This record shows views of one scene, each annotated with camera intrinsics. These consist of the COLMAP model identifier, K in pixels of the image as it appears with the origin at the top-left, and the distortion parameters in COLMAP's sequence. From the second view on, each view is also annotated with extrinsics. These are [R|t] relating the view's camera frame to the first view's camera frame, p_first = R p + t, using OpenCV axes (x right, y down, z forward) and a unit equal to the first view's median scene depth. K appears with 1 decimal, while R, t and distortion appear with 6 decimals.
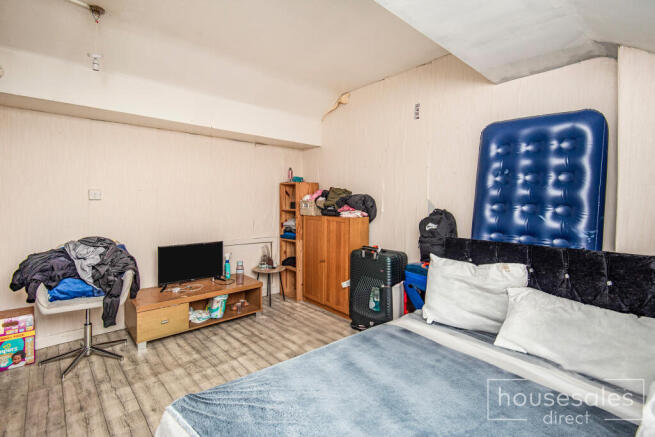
lens RADIAL K [[310.4, 0, 330.0], [0, 310.4, 214.4], [0, 0, 1]] dist [0.017297, -0.000218]
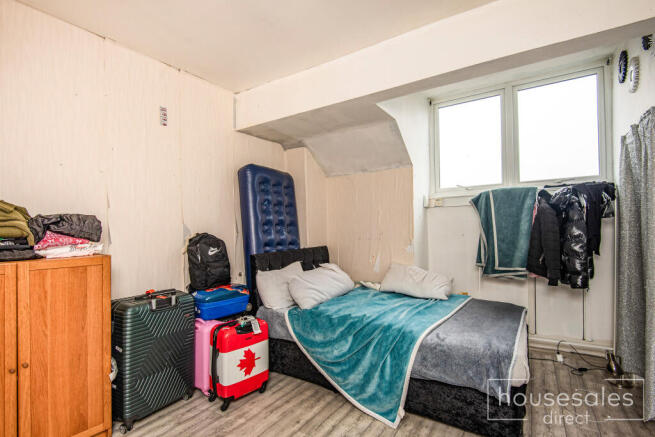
lens RADIAL K [[317.4, 0, 327.9], [0, 317.4, 226.7], [0, 0, 1]] dist [0.024646, -0.000336]
pose [[-0.269472, 0.000358, 0.963008, -0.718335], [0.065399, 0.997698, 0.017929, -0.028298], [-0.960785, 0.067811, -0.268875, 0.909912]]
